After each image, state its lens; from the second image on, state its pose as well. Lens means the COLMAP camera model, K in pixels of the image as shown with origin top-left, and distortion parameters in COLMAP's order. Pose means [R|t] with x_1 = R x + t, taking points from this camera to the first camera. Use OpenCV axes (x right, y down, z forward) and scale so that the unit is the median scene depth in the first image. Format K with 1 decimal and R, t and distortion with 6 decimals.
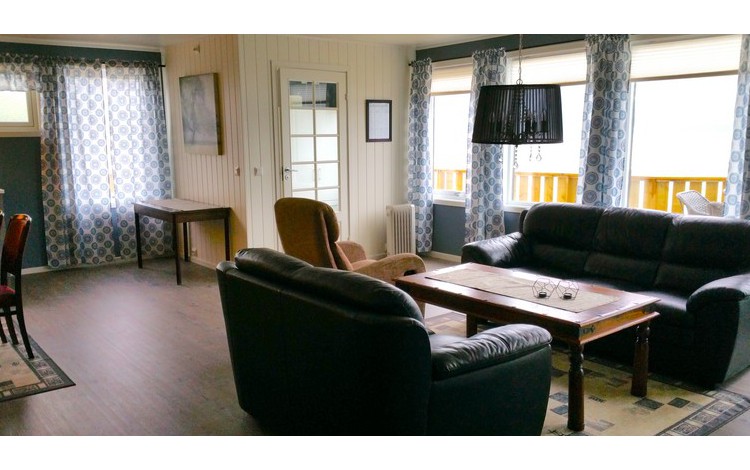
lens RADIAL K [[641.2, 0, 375.0], [0, 641.2, 235.0], [0, 0, 1]] dist [0.142438, -0.297093]
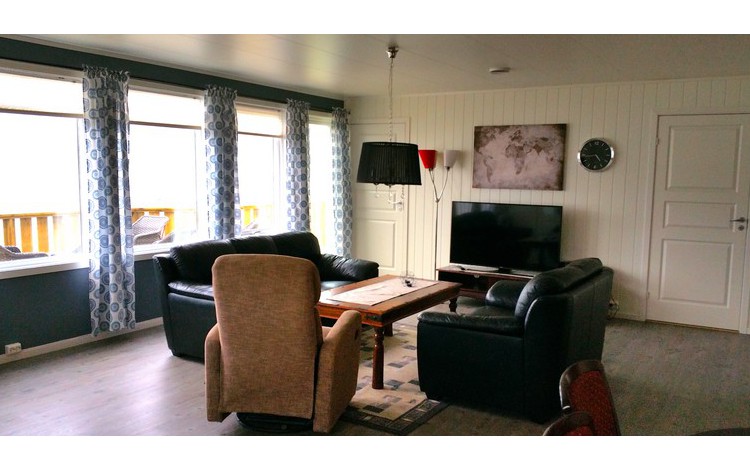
lens RADIAL K [[641.2, 0, 375.0], [0, 641.2, 235.0], [0, 0, 1]] dist [0.142438, -0.297093]
pose [[-0.345851, -0.085170, 0.934416, -0.739448], [0.118611, 0.983914, 0.133583, -0.141906], [-0.930762, 0.157032, -0.330186, 0.965297]]
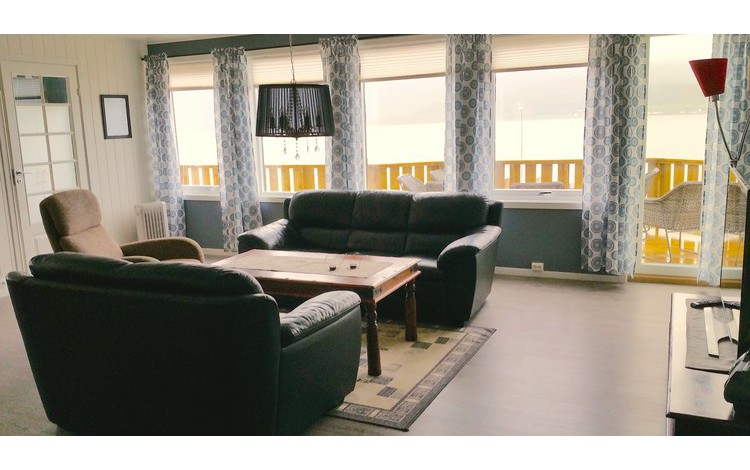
lens RADIAL K [[641.2, 0, 375.0], [0, 641.2, 235.0], [0, 0, 1]] dist [0.142438, -0.297093]
pose [[0.896127, -0.092905, 0.433964, -0.105510], [0.090108, 0.995564, 0.027062, 0.006503], [-0.434553, 0.014853, 0.900524, -0.039391]]
